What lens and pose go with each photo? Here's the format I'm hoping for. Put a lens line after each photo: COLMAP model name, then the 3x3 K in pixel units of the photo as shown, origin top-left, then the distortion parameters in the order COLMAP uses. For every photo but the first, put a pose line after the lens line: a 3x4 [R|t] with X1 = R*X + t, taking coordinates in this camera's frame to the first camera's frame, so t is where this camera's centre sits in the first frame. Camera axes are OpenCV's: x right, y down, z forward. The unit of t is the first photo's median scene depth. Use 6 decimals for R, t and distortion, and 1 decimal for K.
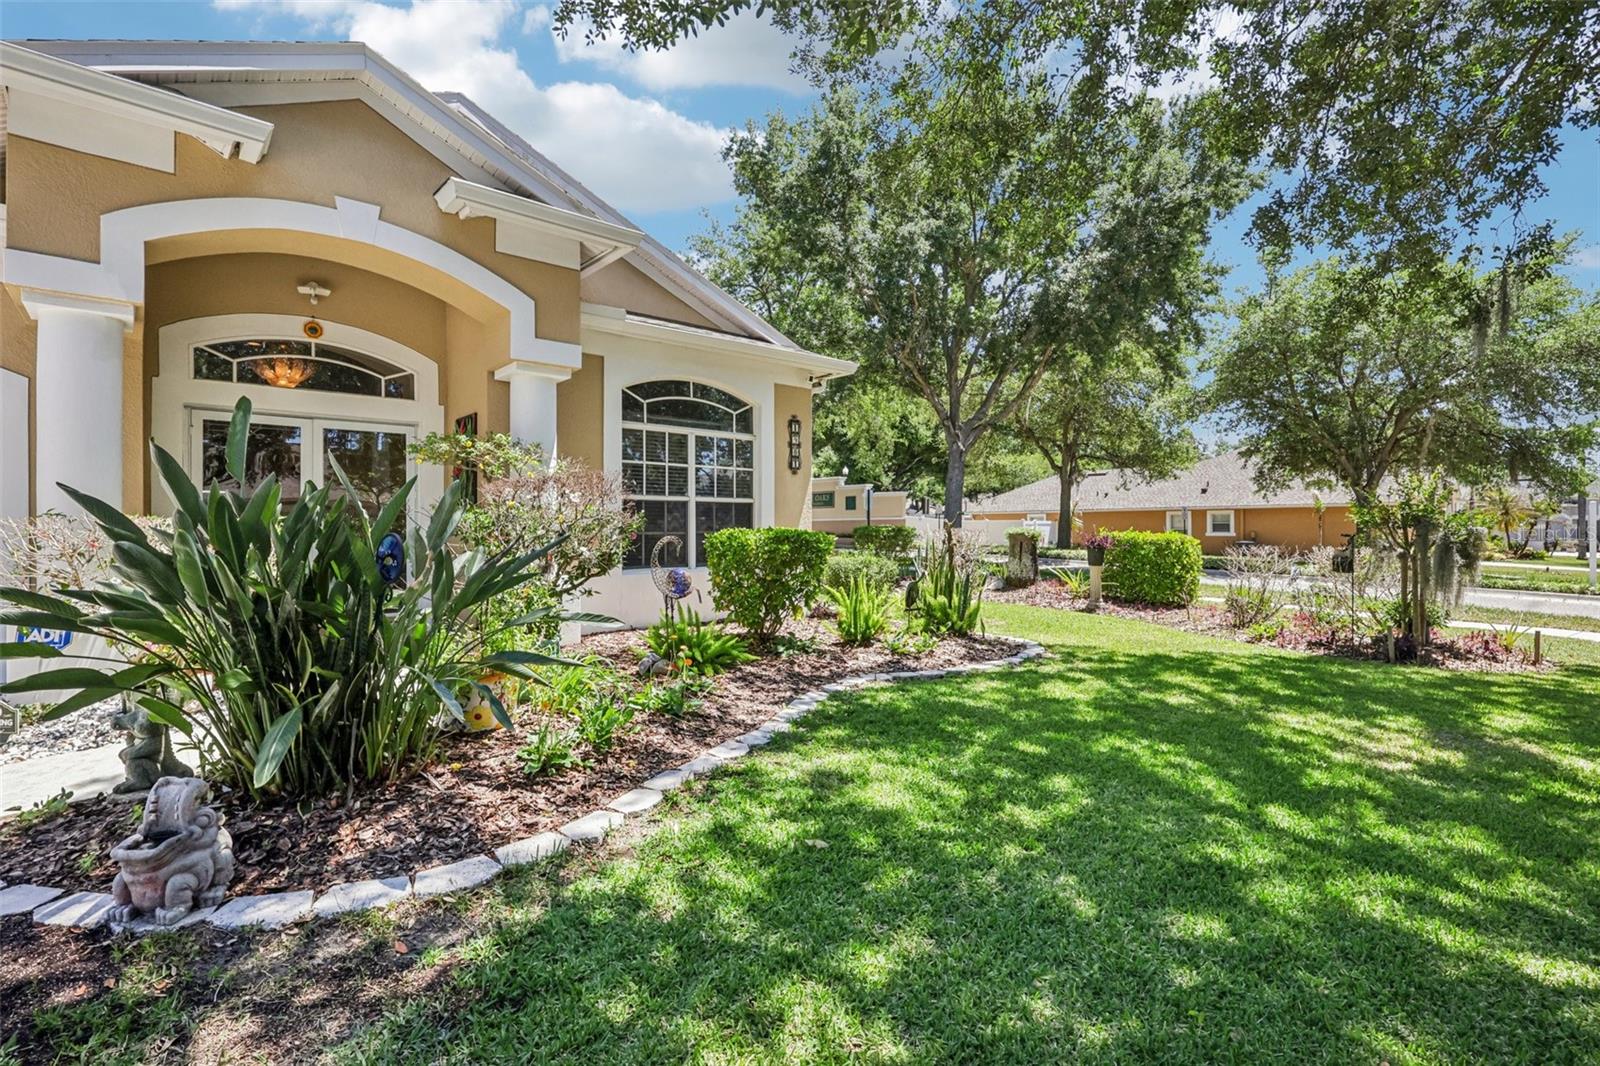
lens RADIAL K [[740.2, 0, 801.9], [0, 740.2, 526.8], [0, 0, 1]] dist [-0.008839, -0.000500]
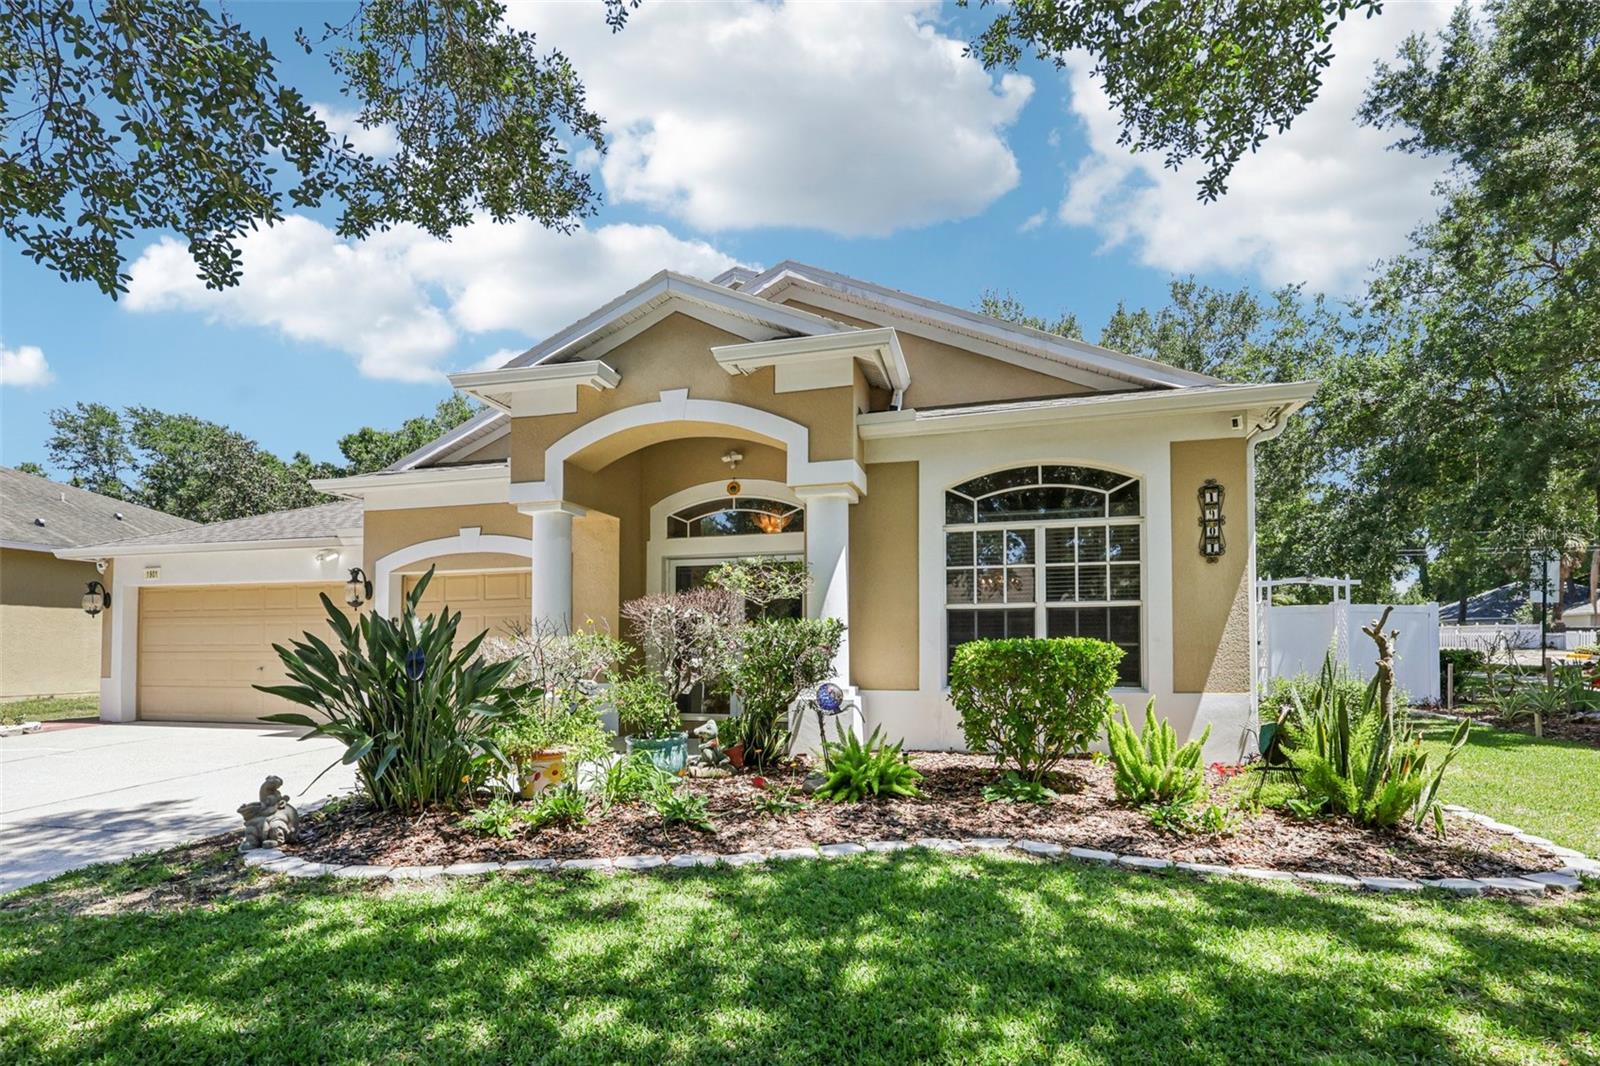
lens RADIAL K [[772.7, 0, 799.1], [0, 772.7, 629.5], [0, 0, 1]] dist [-0.000362, -0.000913]
pose [[0.551586, -0.018705, -0.833908, 0.506020], [0.008727, 0.999823, -0.016654, 0.002719], [0.834072, 0.001908, 0.551652, 0.342167]]
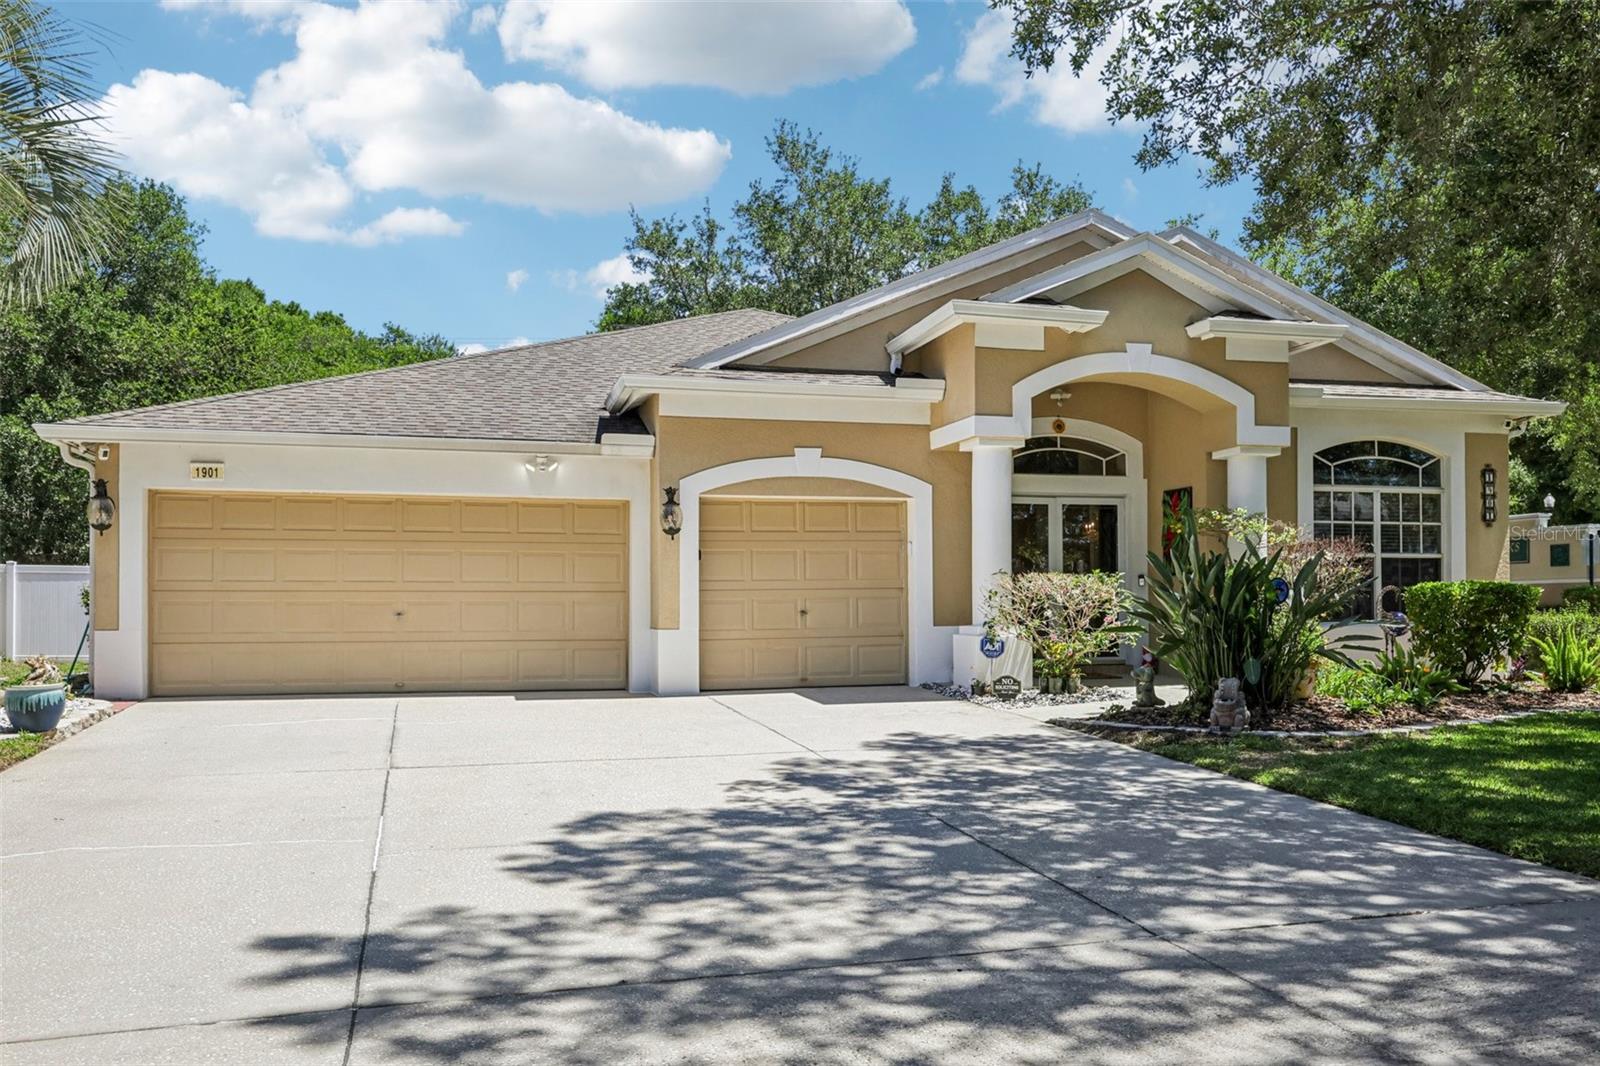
lens RADIAL K [[1284.2, 0, 792.4], [0, 1284.2, 596.0], [0, 0, 1]] dist [-0.005490, 0.013097]
pose [[0.889662, -0.006084, -0.456579, -0.069457], [0.003022, 0.999968, -0.007438, 0.034644], [0.456609, 0.005238, 0.889652, -1.117103]]
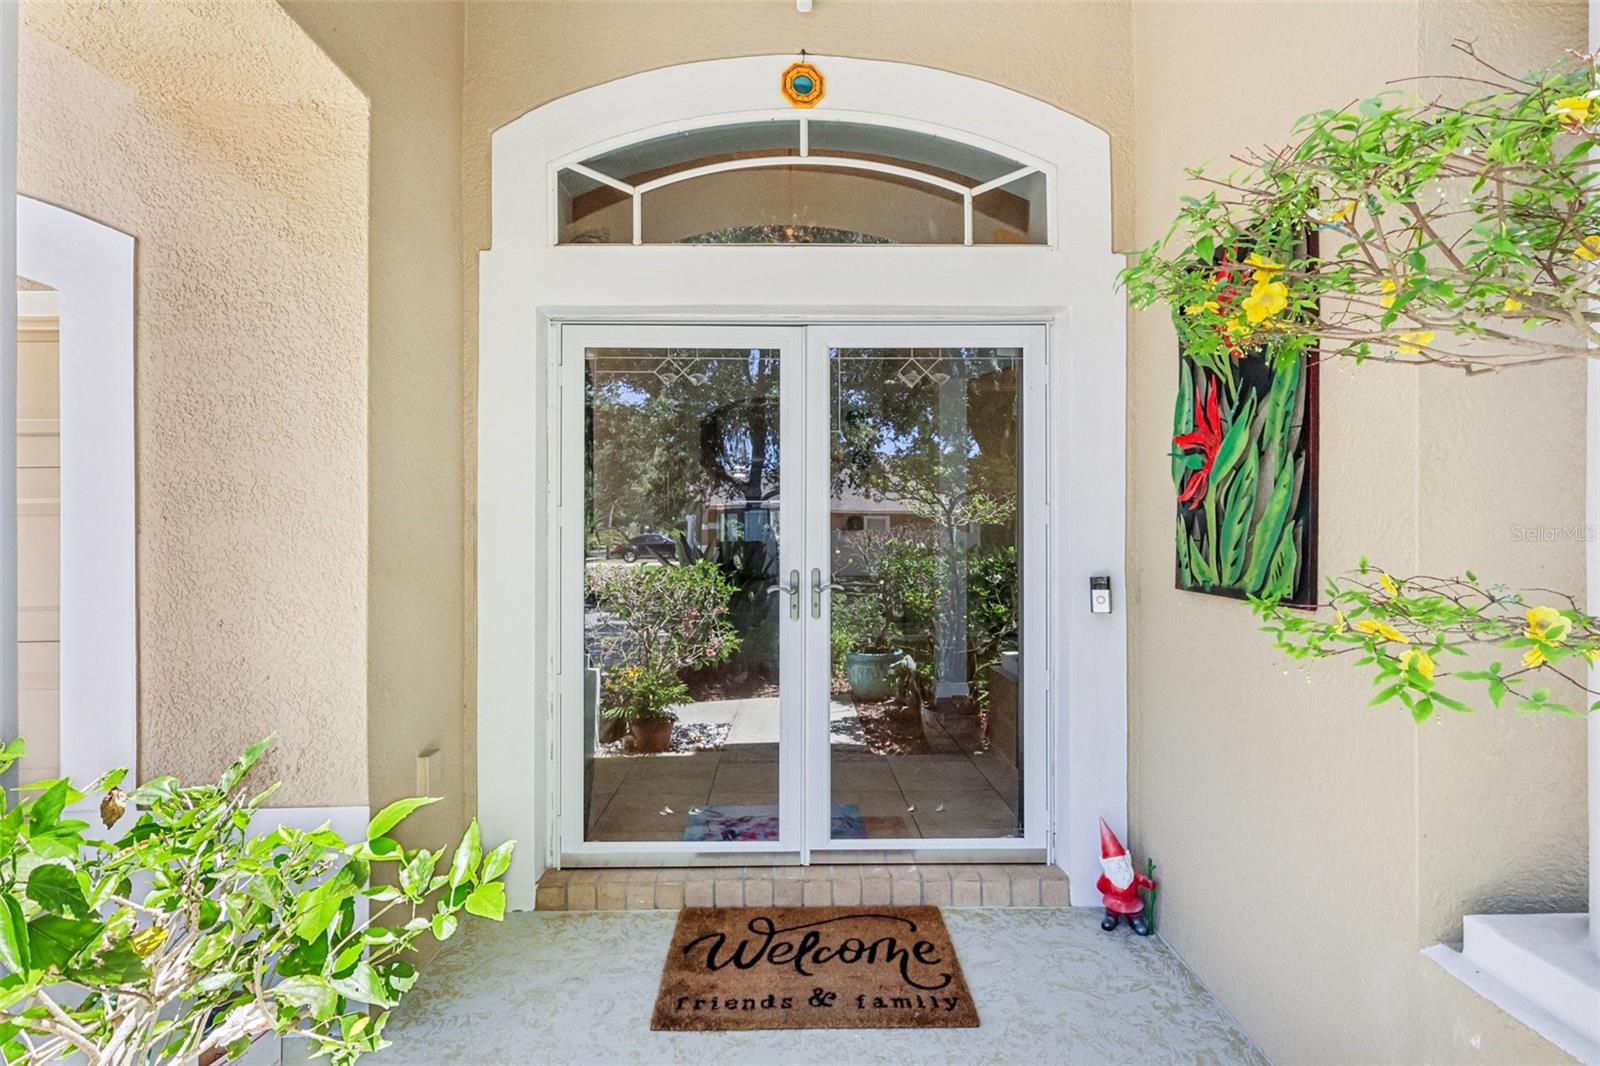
lens RADIAL K [[740.2, 0, 800.3], [0, 740.2, 532.4], [0, 0, 1]] dist [-0.008839, -0.000500]
pose [[0.758857, -0.001763, -0.651255, -0.406498], [0.002658, 0.999996, 0.000390, -0.036778], [0.651251, -0.002027, 0.758859, 0.691564]]
